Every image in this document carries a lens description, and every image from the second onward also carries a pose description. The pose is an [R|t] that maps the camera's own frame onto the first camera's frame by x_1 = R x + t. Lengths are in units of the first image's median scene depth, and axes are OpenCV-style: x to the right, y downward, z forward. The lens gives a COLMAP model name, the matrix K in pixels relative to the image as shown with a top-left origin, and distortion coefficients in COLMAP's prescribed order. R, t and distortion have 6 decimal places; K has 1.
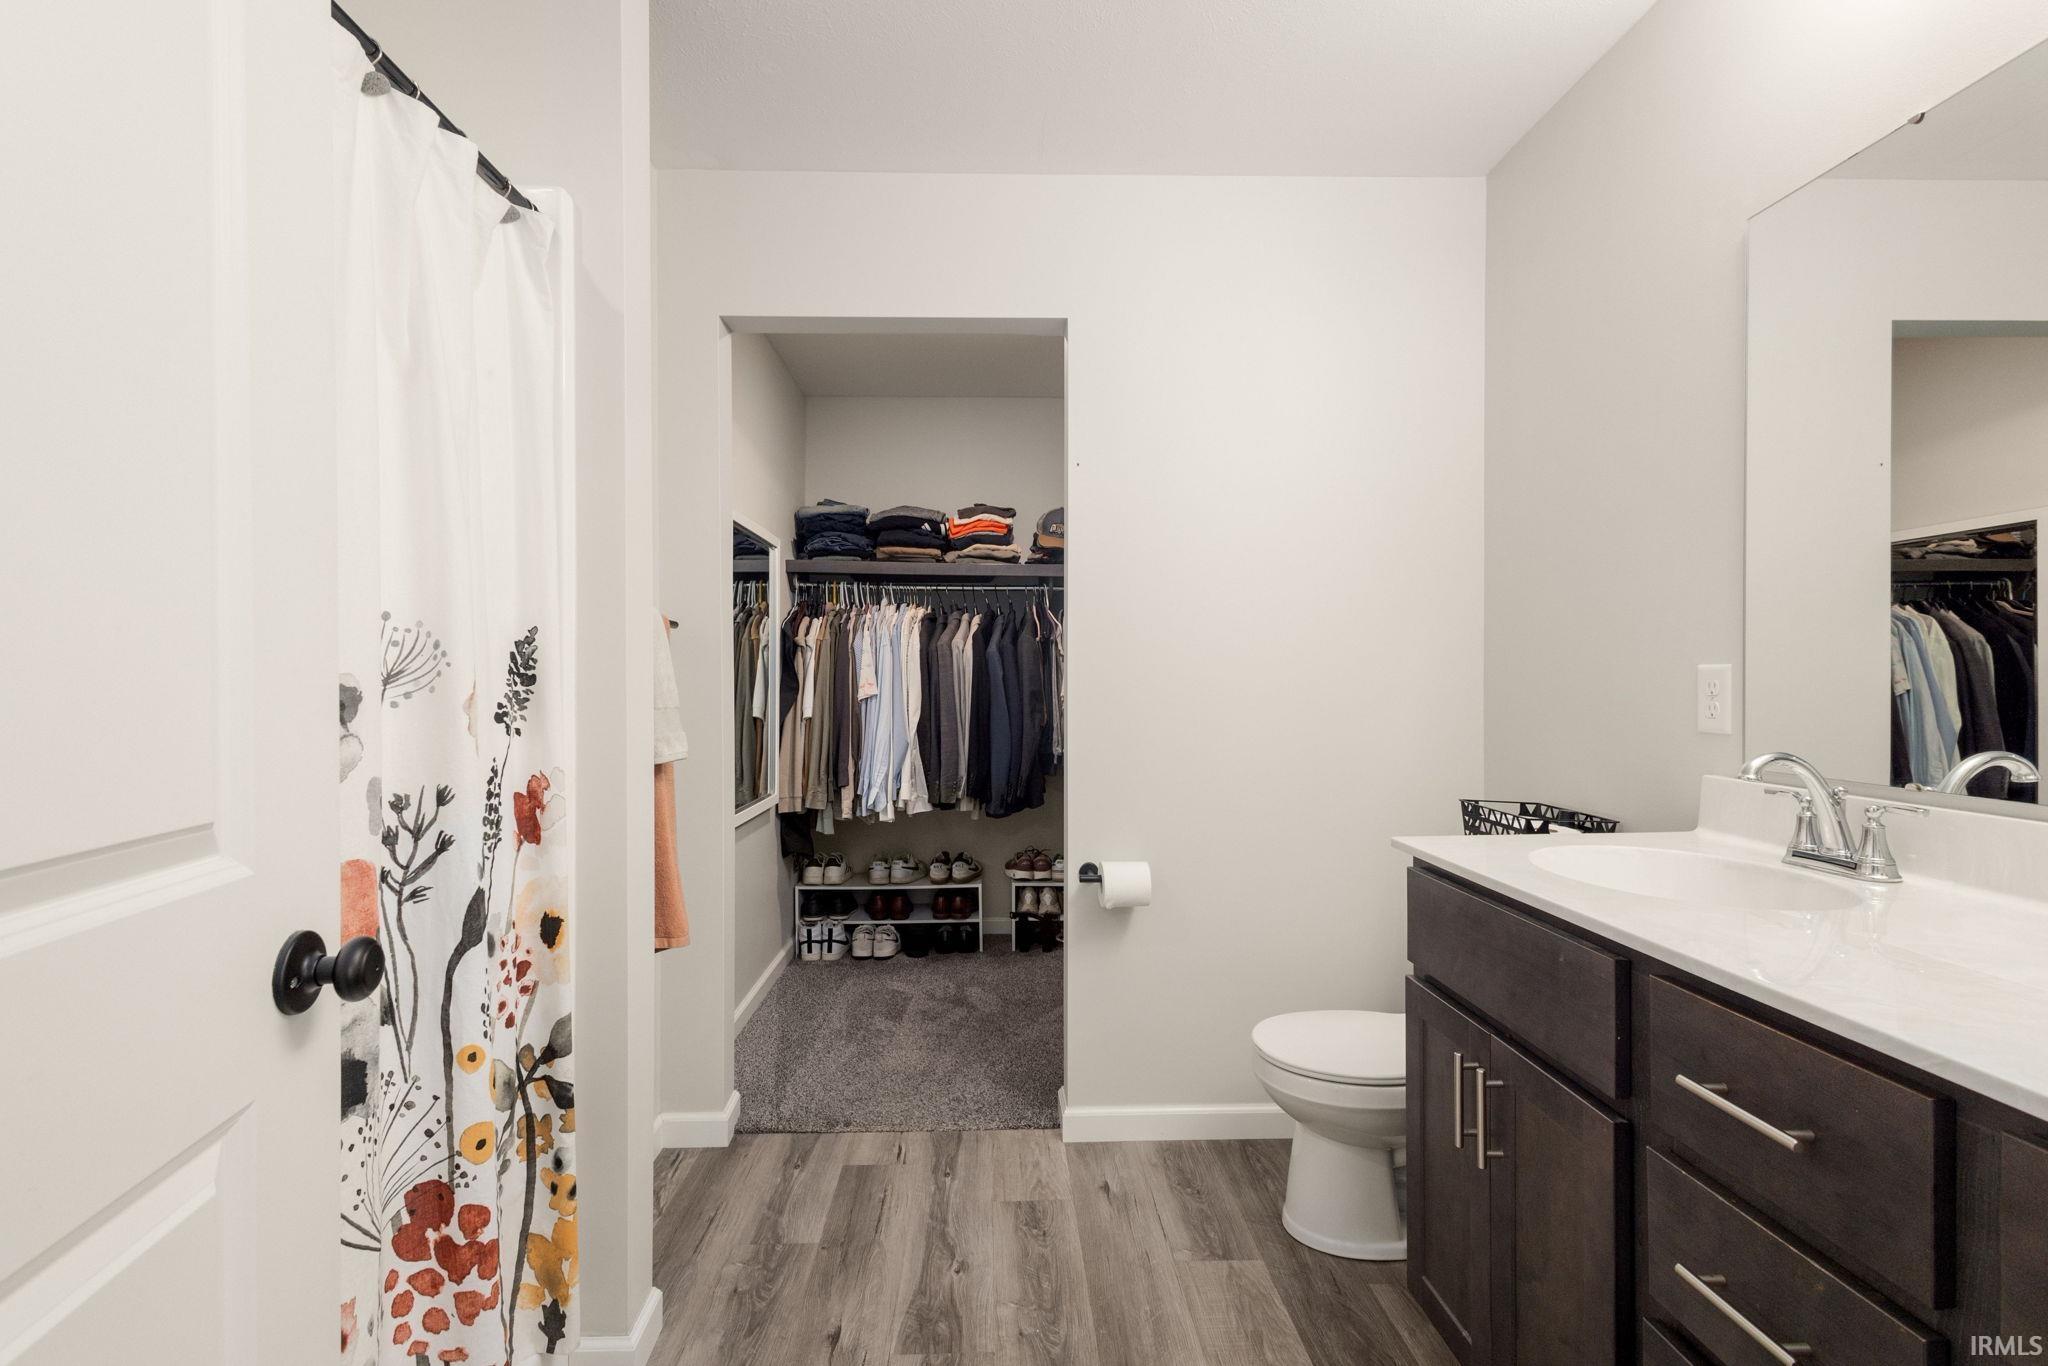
lens RADIAL K [[943.6, 0, 1021.9], [0, 943.6, 690.0], [0, 0, 1]] dist [0.008395, 0.000165]
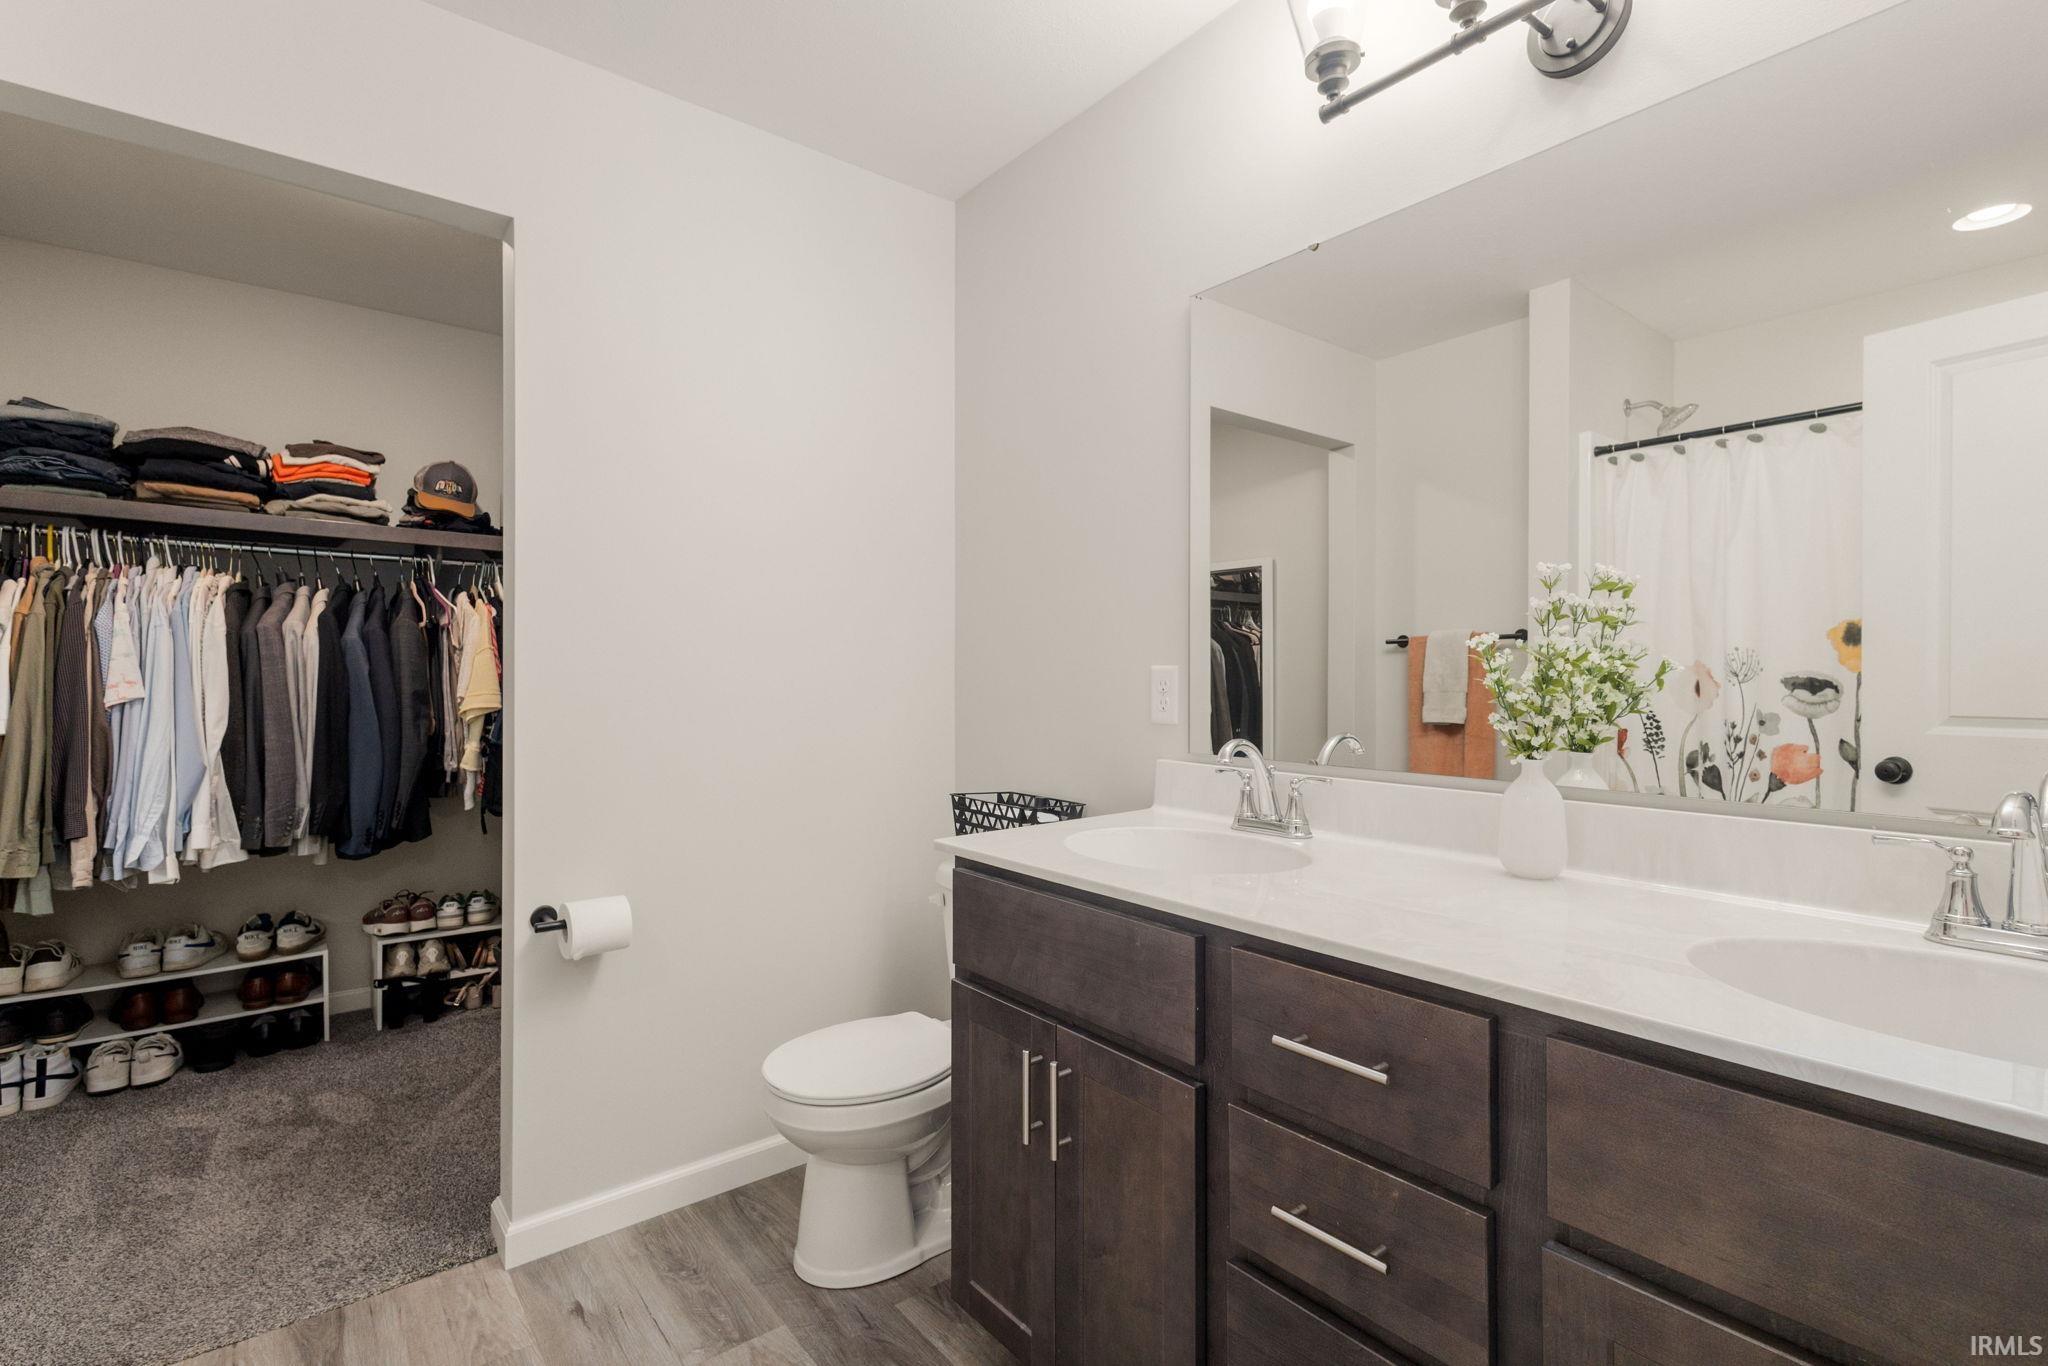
lens RADIAL K [[943.4, 0, 1024.7], [0, 943.4, 682.1], [0, 0, 1]] dist [0.016276, -0.005563]
pose [[0.803056, -0.000847, 0.595903, -0.074243], [0.003926, 0.999985, -0.003870, -0.001816], [-0.595891, 0.005447, 0.803047, 0.103418]]
